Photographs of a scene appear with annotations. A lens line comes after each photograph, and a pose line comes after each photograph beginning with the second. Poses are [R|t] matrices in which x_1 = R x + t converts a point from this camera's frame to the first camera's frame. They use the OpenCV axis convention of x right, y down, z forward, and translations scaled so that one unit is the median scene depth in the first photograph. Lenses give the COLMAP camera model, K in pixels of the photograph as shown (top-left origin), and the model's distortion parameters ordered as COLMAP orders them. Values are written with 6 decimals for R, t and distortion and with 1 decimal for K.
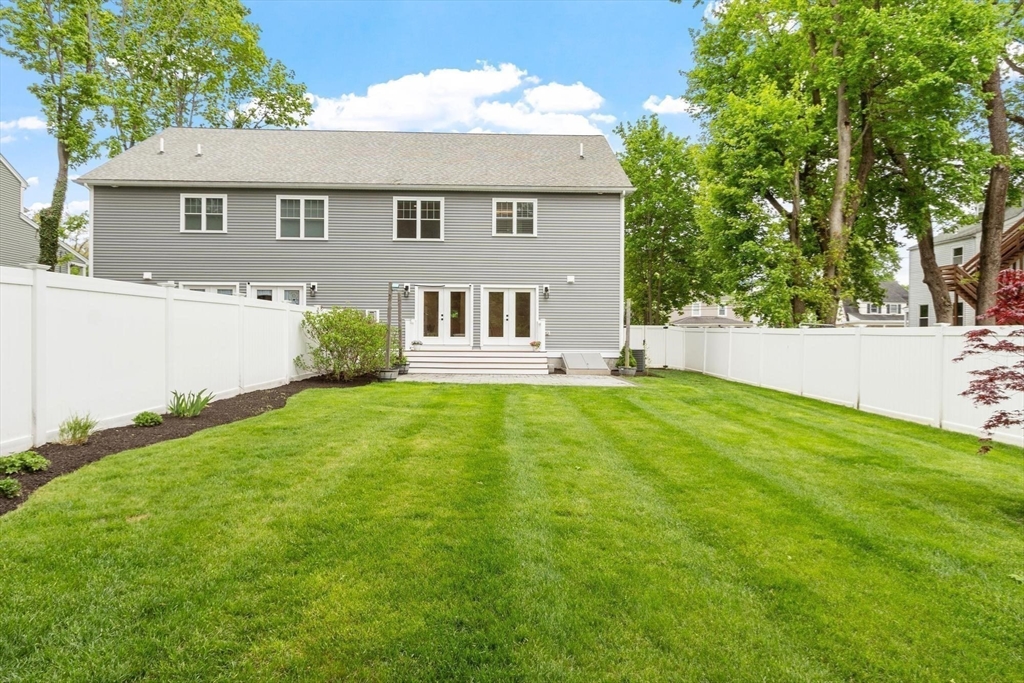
lens RADIAL K [[555.5, 0, 510.7], [0, 555.5, 339.2], [0, 0, 1]] dist [-0.001325, 0.001248]
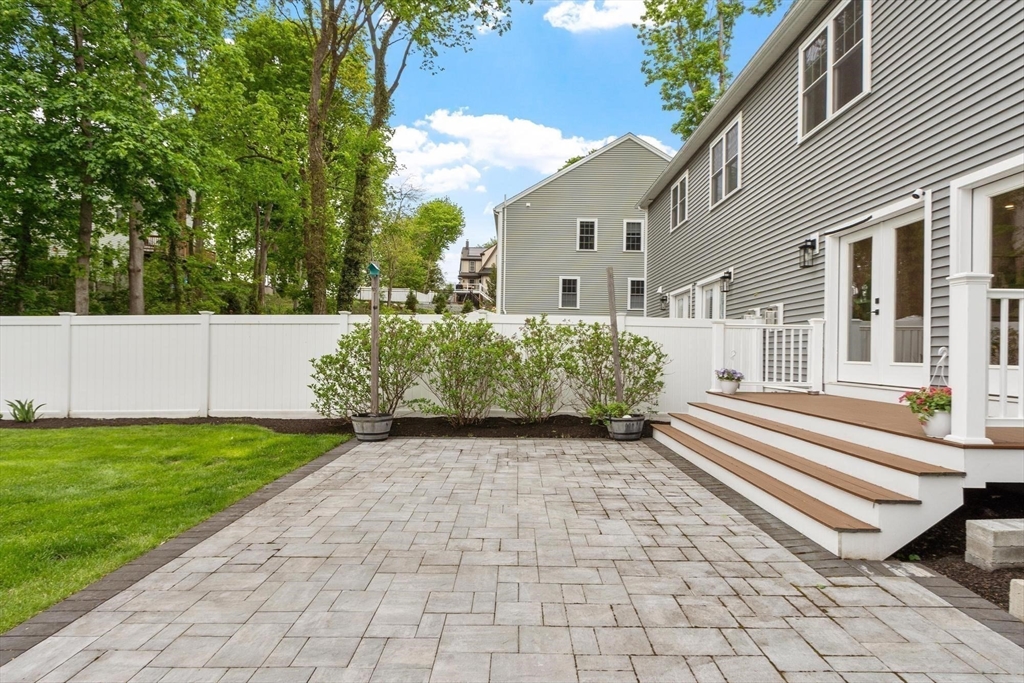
lens RADIAL K [[555.5, 0, 513.3], [0, 555.5, 346.0], [0, 0, 1]] dist [-0.001325, 0.001248]
pose [[-0.042541, -0.018249, -0.998928, 0.240818], [-0.016198, 0.999714, -0.017573, -0.004528], [0.998963, 0.015433, -0.042824, 0.790039]]
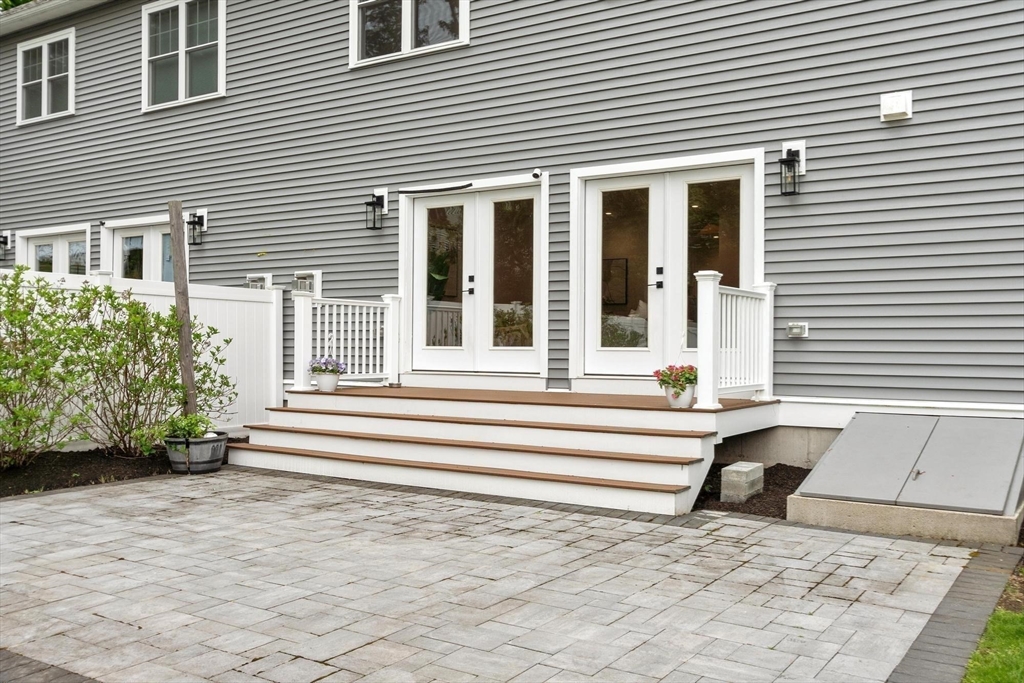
lens RADIAL K [[941.8, 0, 512.3], [0, 941.8, 343.2], [0, 0, 1]] dist [0.003567, 0.000000]
pose [[0.820580, -0.003084, -0.571523, 0.205785], [-0.002094, 0.999963, -0.008402, -0.001739], [0.571527, 0.008092, 0.820543, 0.575036]]
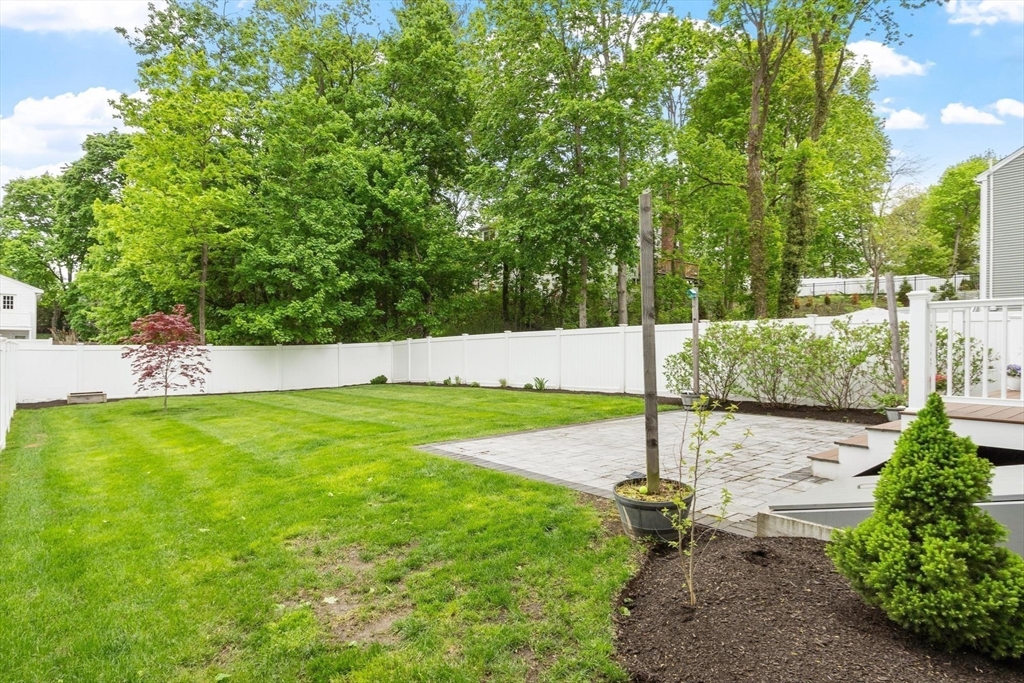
lens RADIAL K [[555.5, 0, 513.9], [0, 555.5, 344.0], [0, 0, 1]] dist [-0.001325, 0.001248]
pose [[-0.789385, -0.010645, -0.613806, 0.332584], [-0.010351, 0.999938, -0.004030, -0.007923], [0.613811, 0.003173, -0.789447, 0.982695]]
